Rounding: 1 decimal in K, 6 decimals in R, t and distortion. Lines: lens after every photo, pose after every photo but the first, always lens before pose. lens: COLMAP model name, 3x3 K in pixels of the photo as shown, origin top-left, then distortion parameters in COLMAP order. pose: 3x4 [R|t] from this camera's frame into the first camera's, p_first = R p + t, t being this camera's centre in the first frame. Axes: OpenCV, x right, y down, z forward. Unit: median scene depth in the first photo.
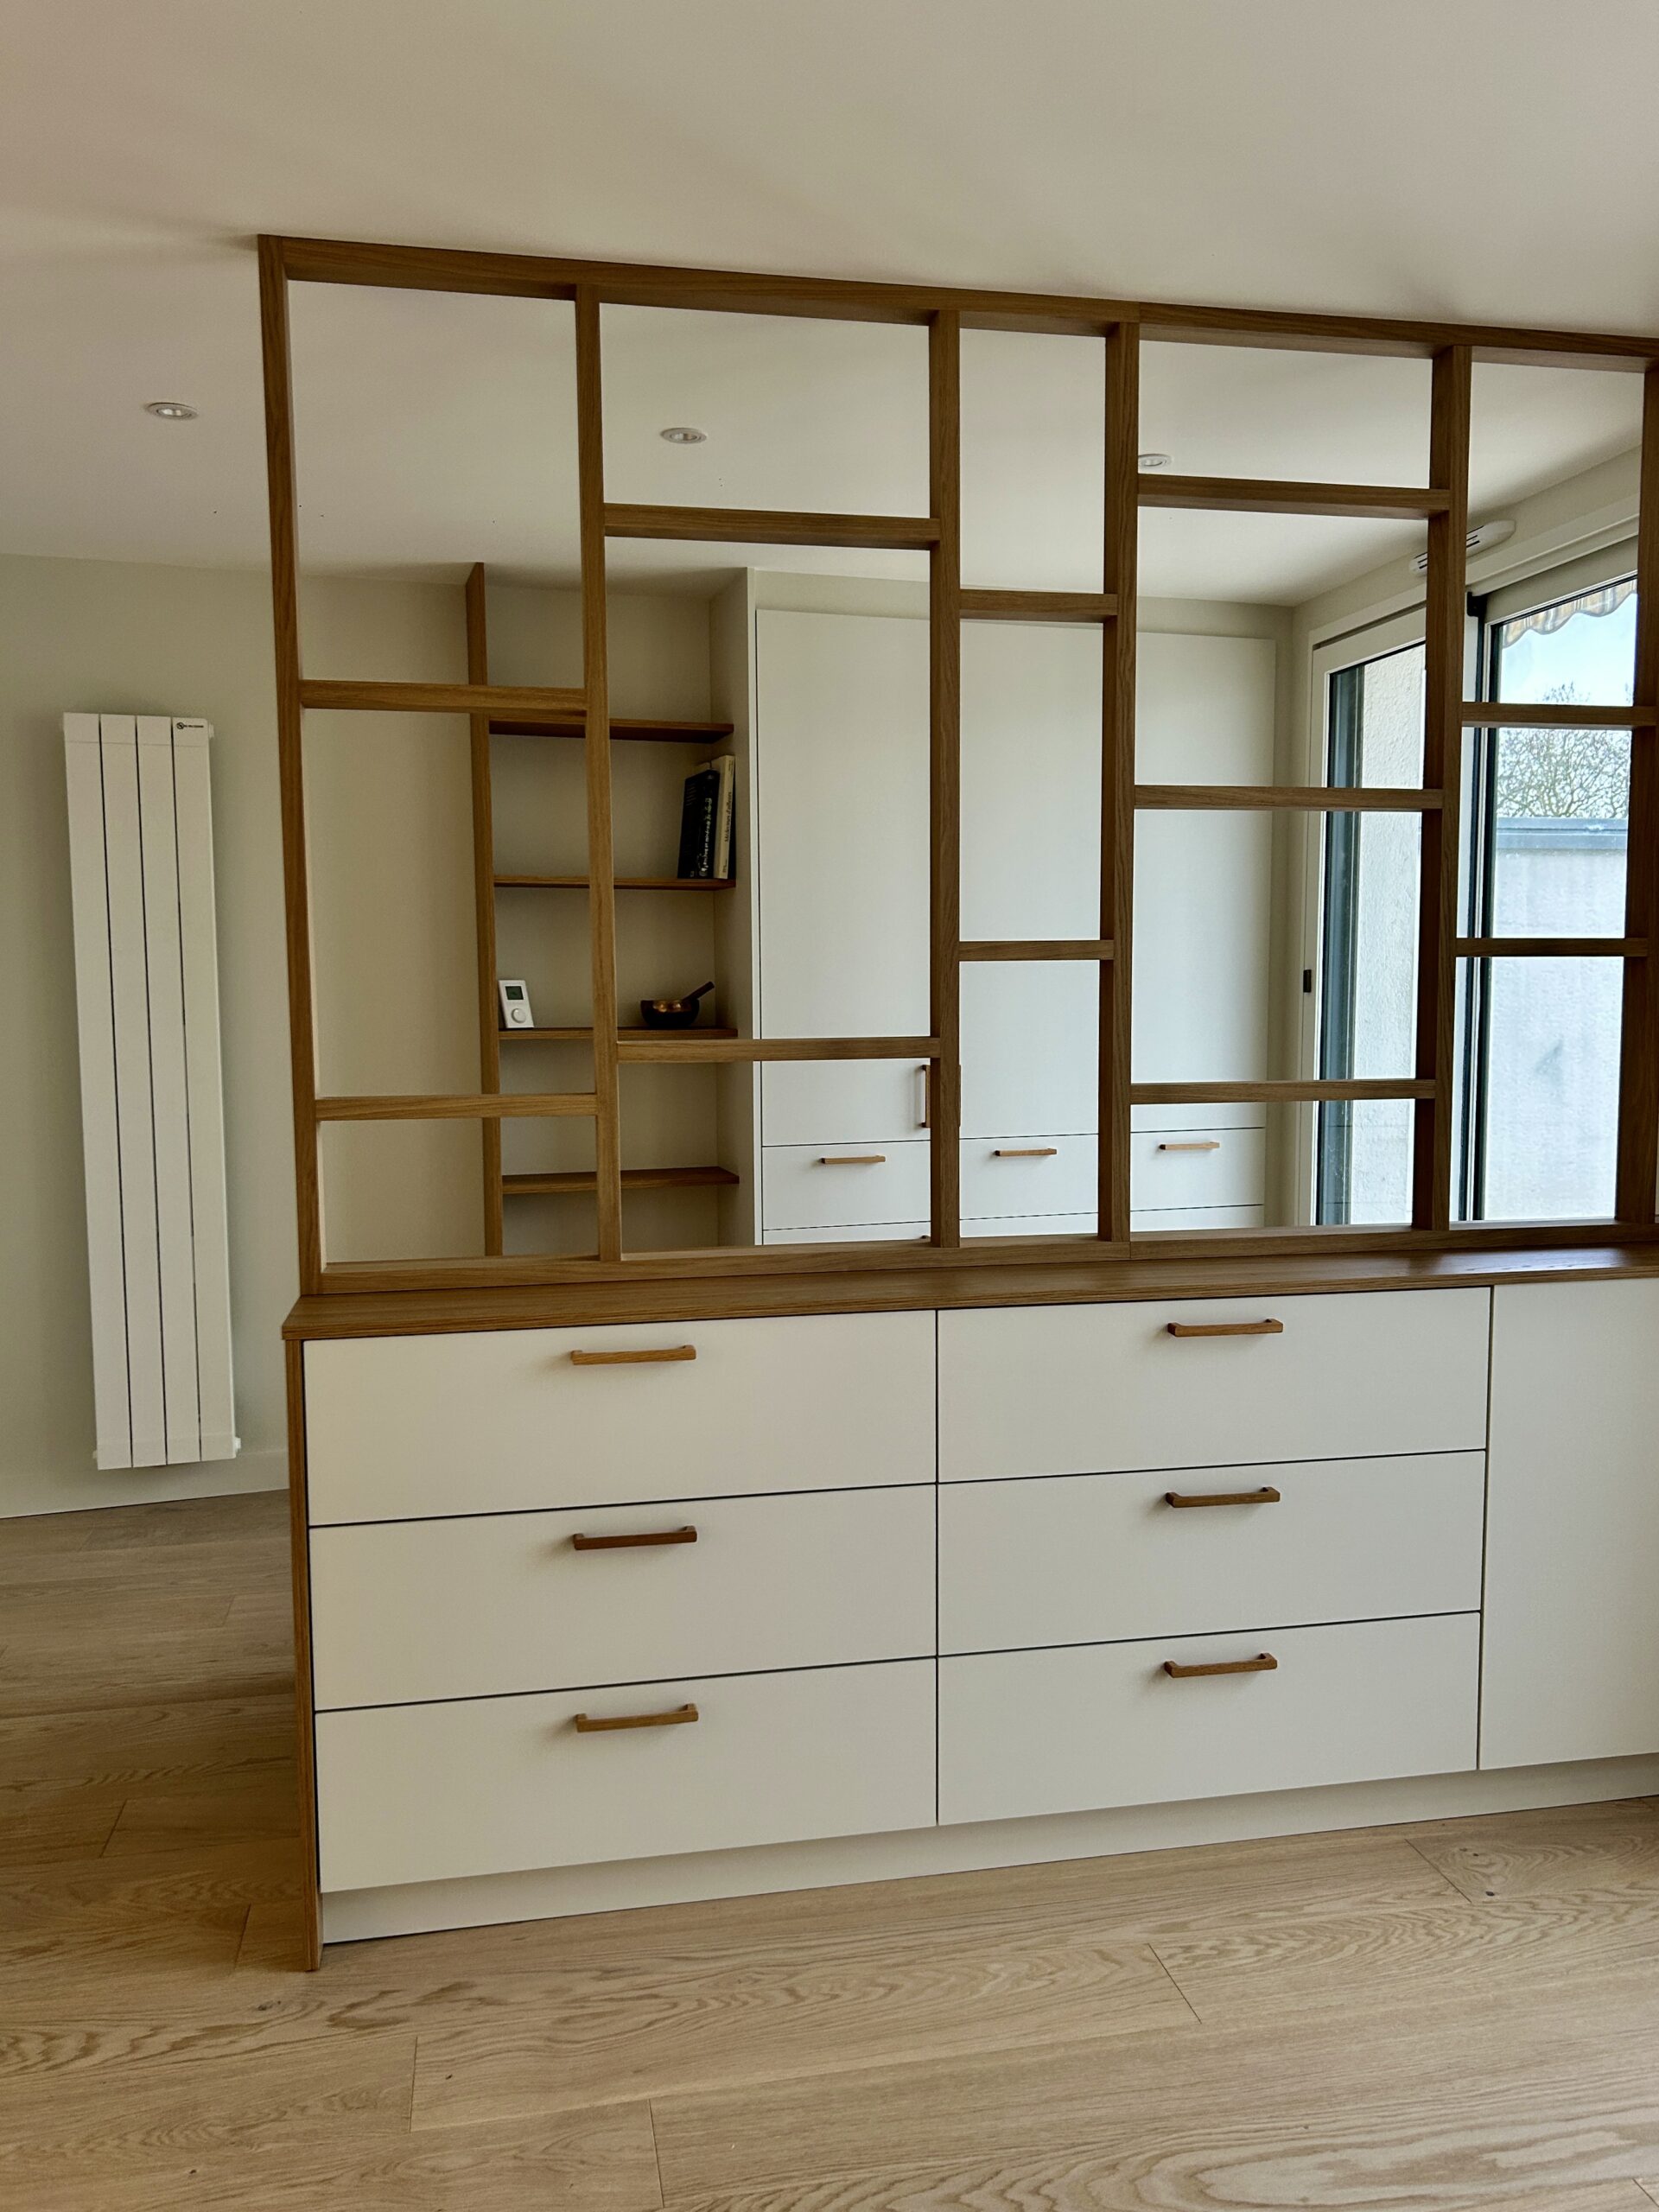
lens RADIAL K [[1751.3, 0, 831.3], [0, 1751.3, 1119.8], [0, 0, 1]] dist [0.053779, -0.055639]
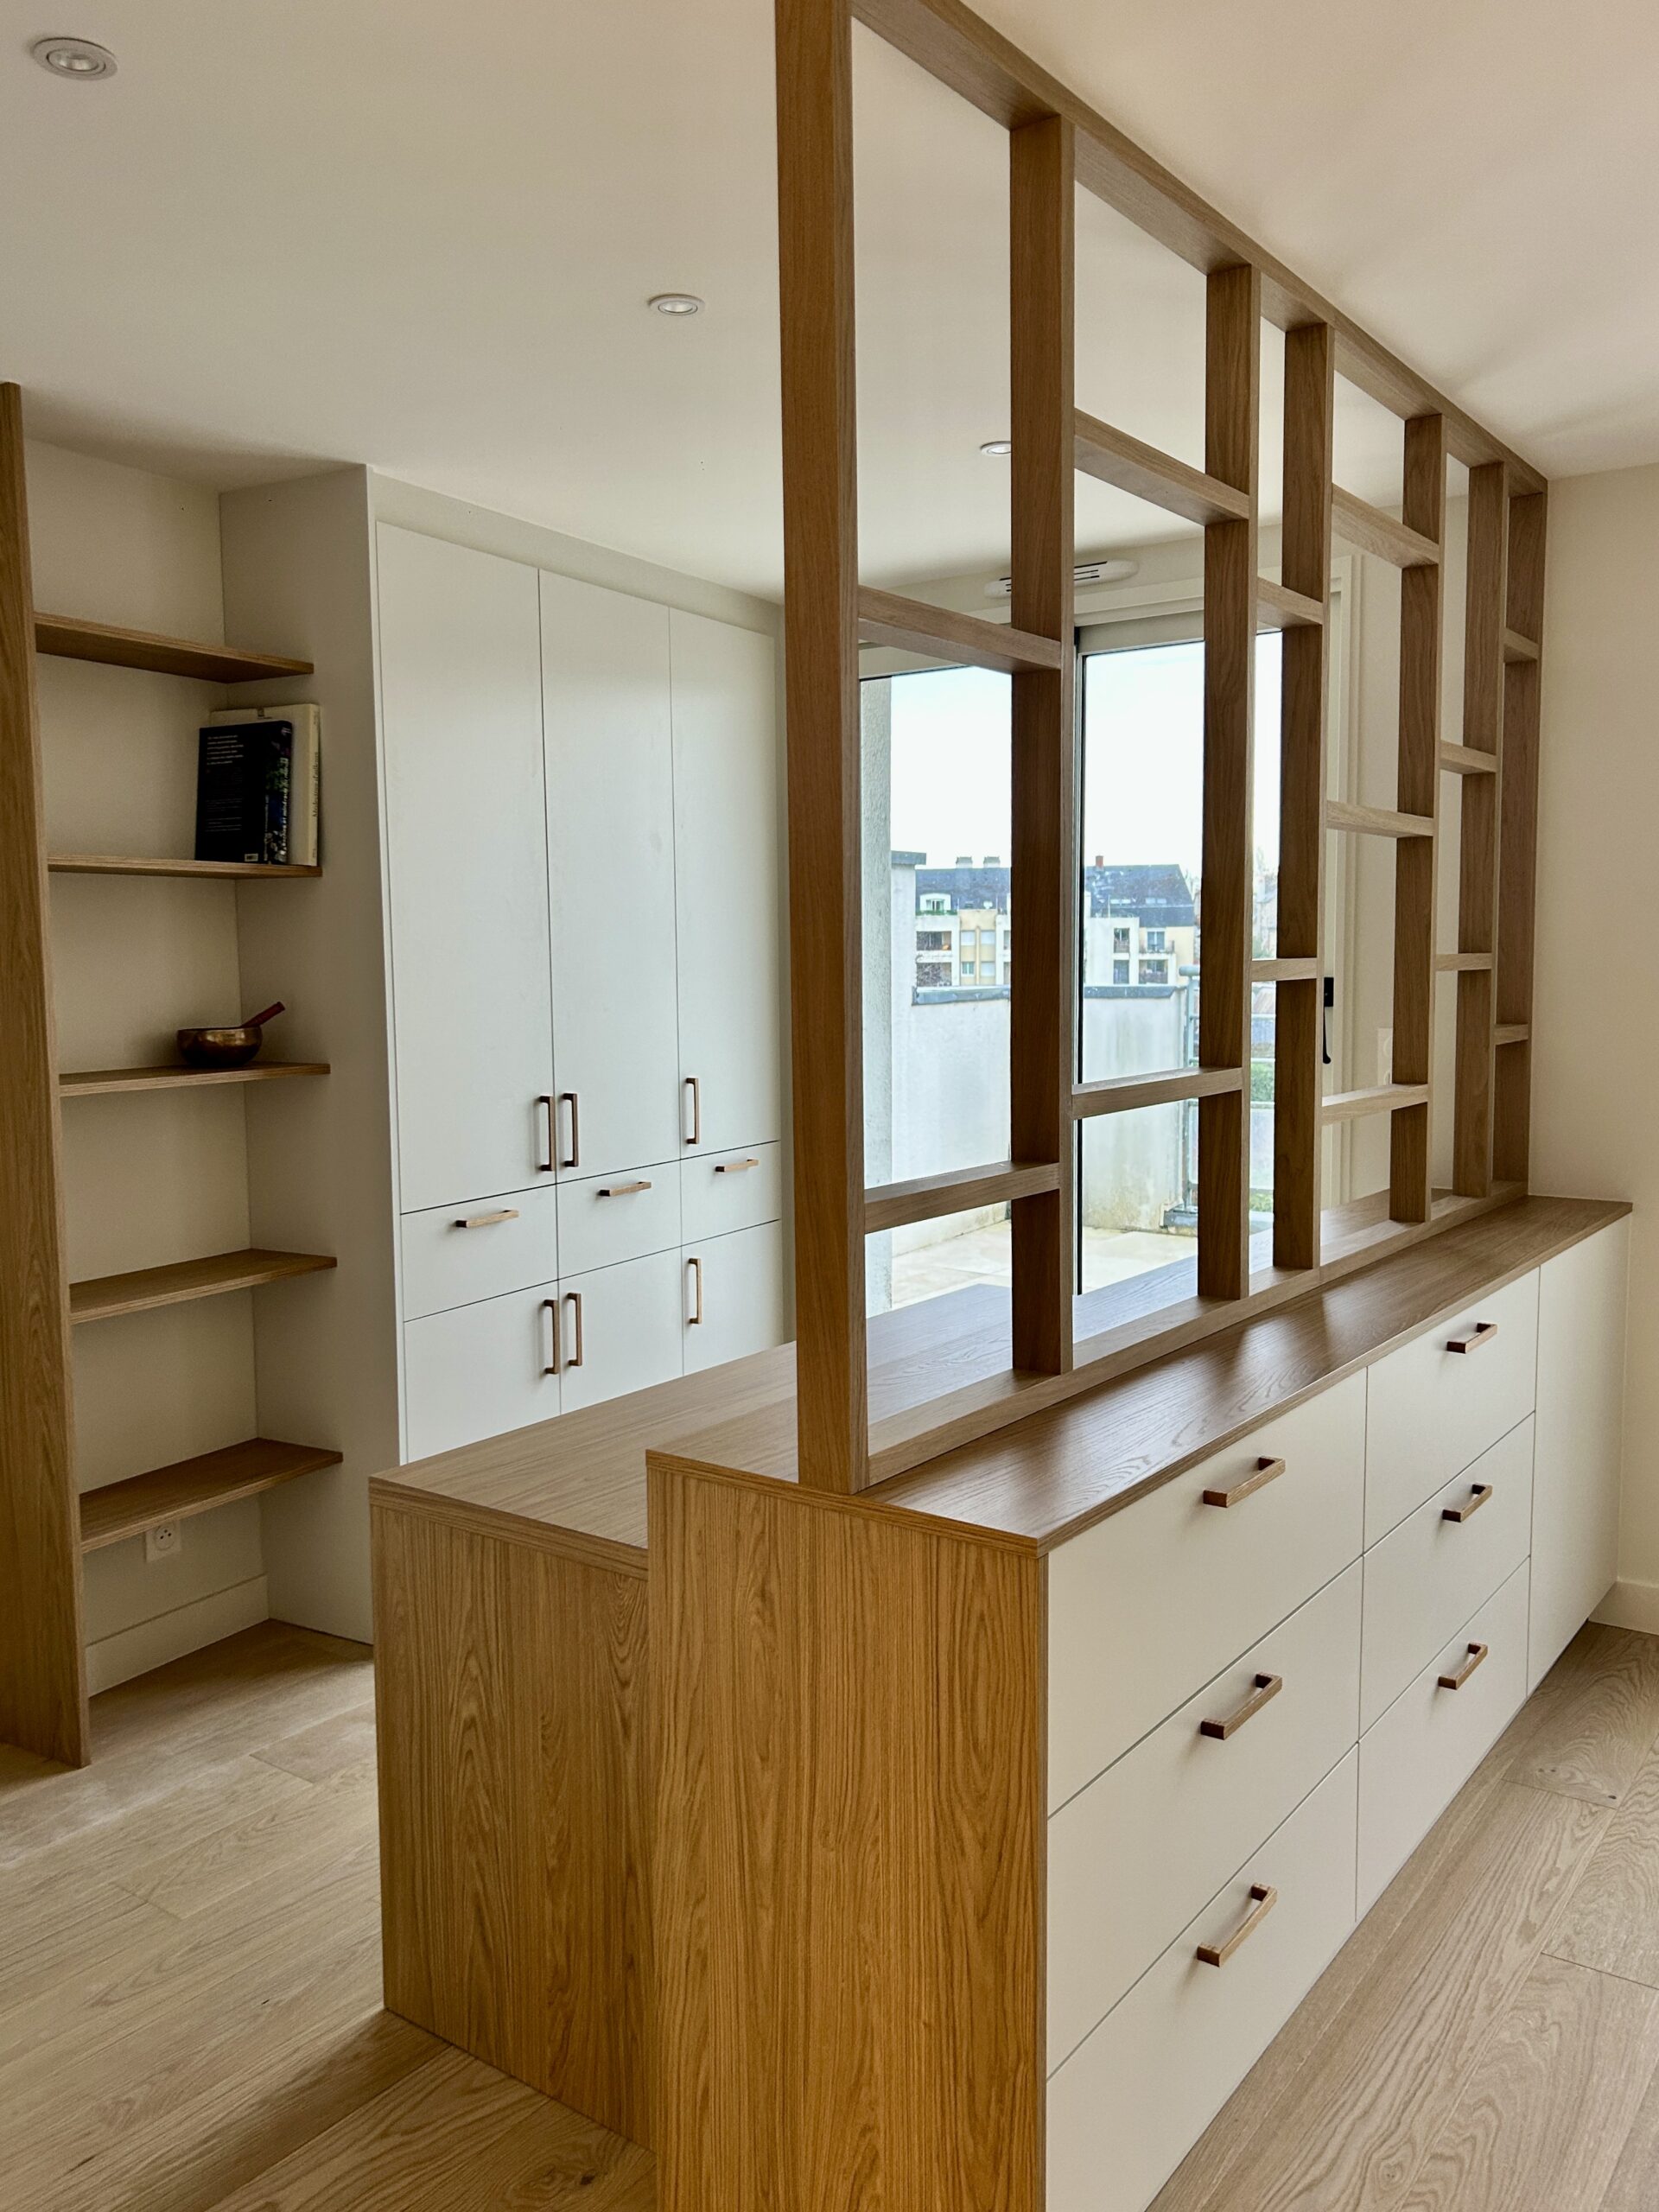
lens RADIAL K [[1770.8, 0, 829.5], [0, 1770.8, 1106.0], [0, 0, 1]] dist [-0.004692, -0.012181]
pose [[0.726073, -0.061694, 0.684845, -0.443372], [0.063700, 0.997719, 0.022344, -0.038104], [-0.684661, 0.027401, 0.728346, 0.301510]]
